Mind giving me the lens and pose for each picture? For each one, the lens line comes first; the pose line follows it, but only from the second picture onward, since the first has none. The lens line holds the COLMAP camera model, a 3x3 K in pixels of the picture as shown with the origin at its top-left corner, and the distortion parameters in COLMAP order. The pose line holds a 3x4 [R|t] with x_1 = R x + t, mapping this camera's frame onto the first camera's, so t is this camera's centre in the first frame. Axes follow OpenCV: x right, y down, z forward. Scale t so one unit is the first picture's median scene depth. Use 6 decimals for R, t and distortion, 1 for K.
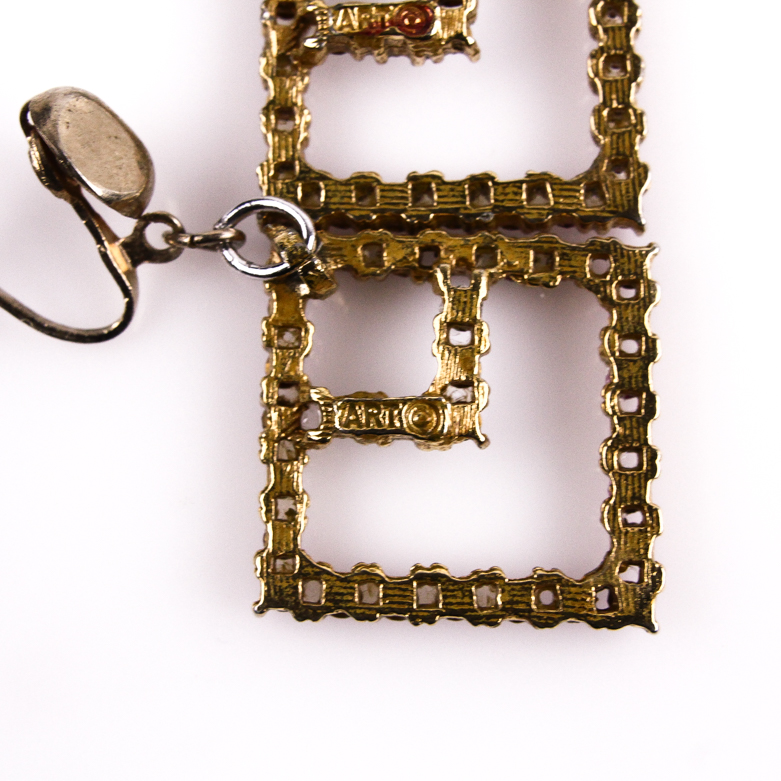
lens RADIAL K [[3852.5, 0, 391.0], [0, 3852.5, 390.1], [0, 0, 1]] dist [-0.143683, 0.000000]
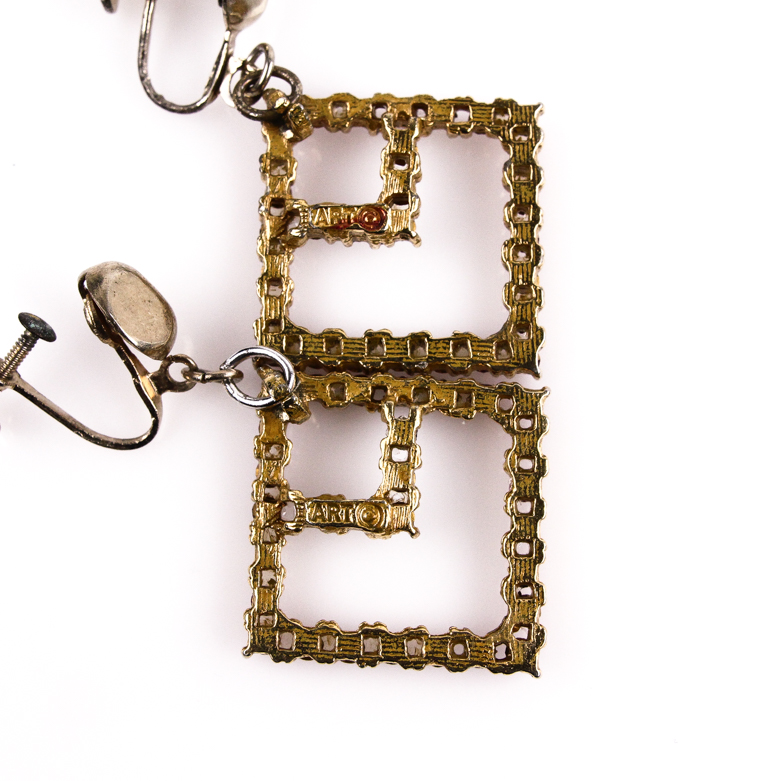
lens RADIAL K [[3852.5, 0, 390.0], [0, 3852.5, 390.9], [0, 0, 1]] dist [-0.143683, 0.000000]
pose [[0.999700, 0.024393, 0.002101, 0.010912], [-0.024388, 0.999700, -0.002339, -0.032719], [-0.002157, 0.002288, 0.999995, -0.348899]]
